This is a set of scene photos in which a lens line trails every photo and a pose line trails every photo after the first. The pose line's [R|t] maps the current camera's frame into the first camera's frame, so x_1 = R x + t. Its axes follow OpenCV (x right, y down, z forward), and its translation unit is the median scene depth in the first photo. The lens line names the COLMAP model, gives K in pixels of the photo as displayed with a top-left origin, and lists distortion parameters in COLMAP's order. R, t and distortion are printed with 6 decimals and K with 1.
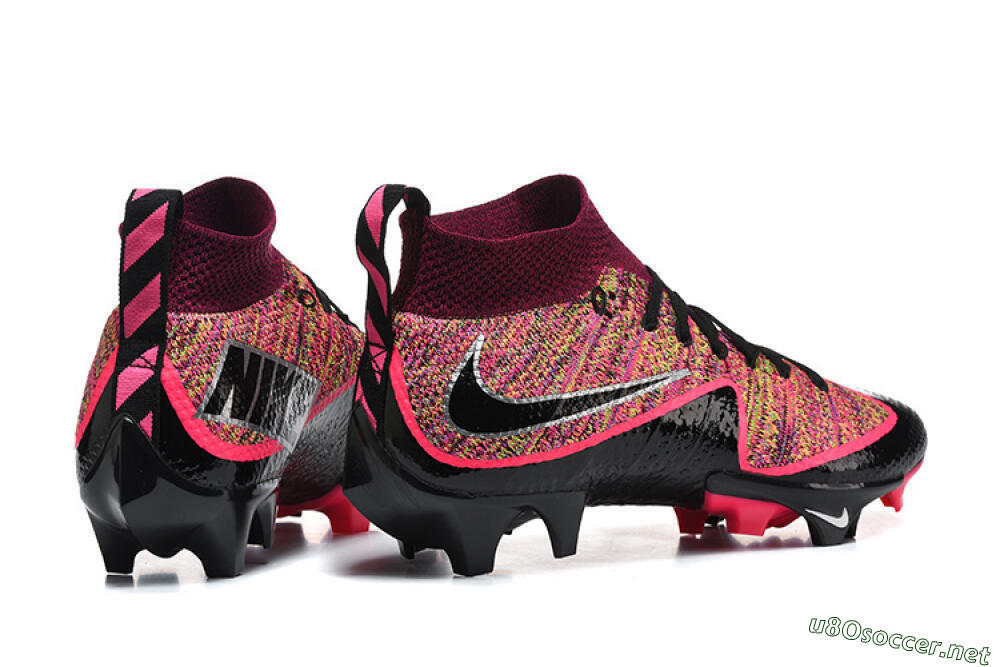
lens RADIAL K [[2569.3, 0, 499.5], [0, 2569.3, 332.5], [0, 0, 1]] dist [0.002969, 0.000000]
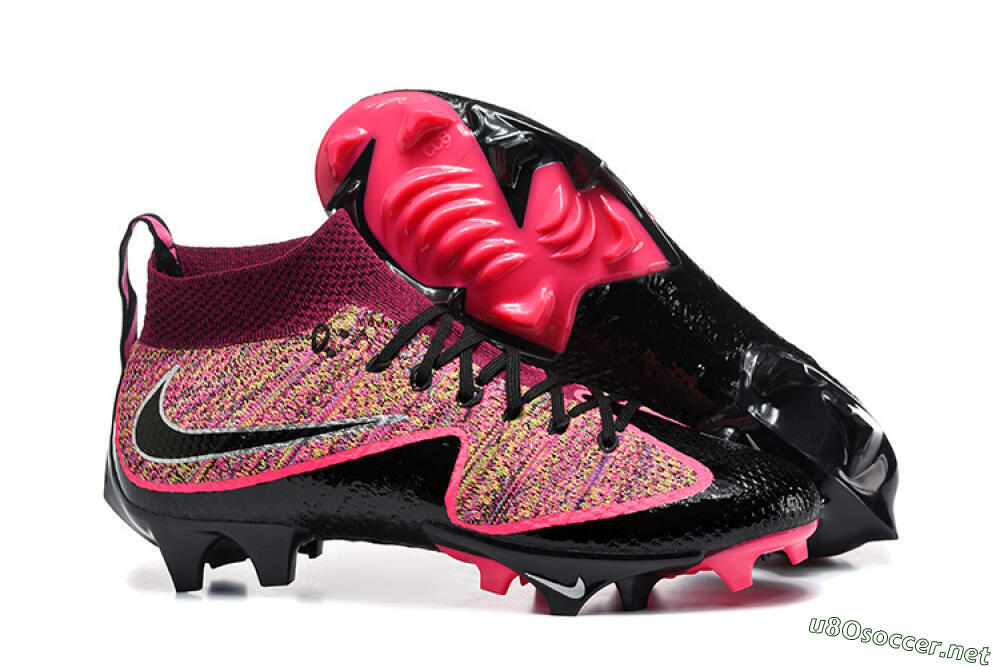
lens RADIAL K [[2569.3, 0, 495.1], [0, 2569.3, 329.5], [0, 0, 1]] dist [0.002969, 0.000000]
pose [[0.692680, 0.070361, -0.717805, 0.816561], [-0.042403, 0.997481, 0.056856, -0.077013], [0.719997, -0.008946, 0.693919, 0.352339]]
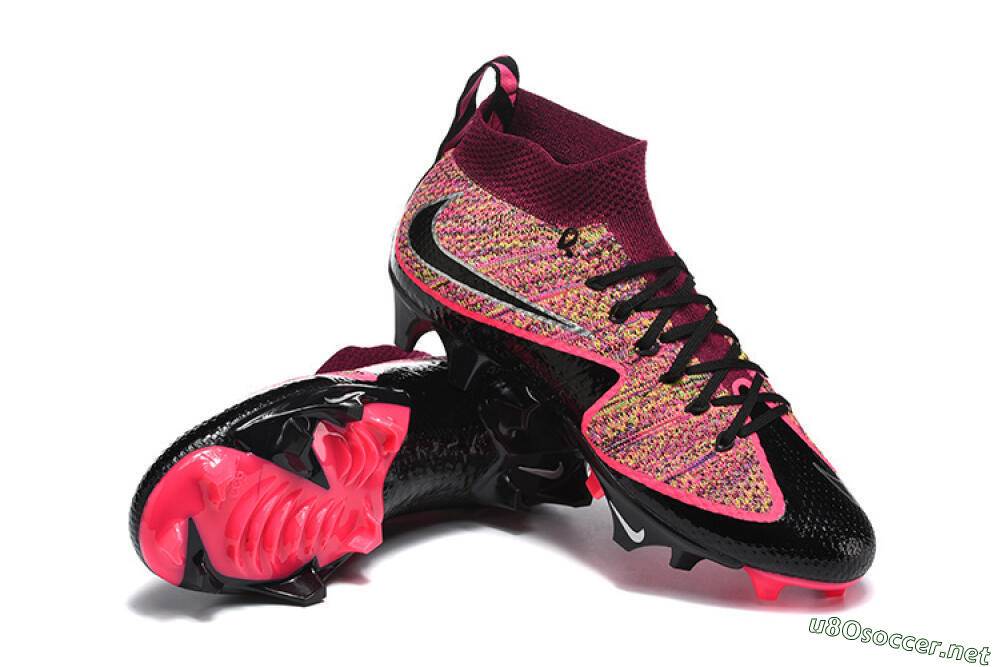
lens RADIAL K [[2569.3, 0, 501.3], [0, 2569.3, 336.5], [0, 0, 1]] dist [0.002969, 0.000000]
pose [[0.301933, 0.581805, -0.755208, 0.970494], [-0.428634, 0.790441, 0.437580, -0.492276], [0.851534, 0.191588, 0.488041, 0.399794]]
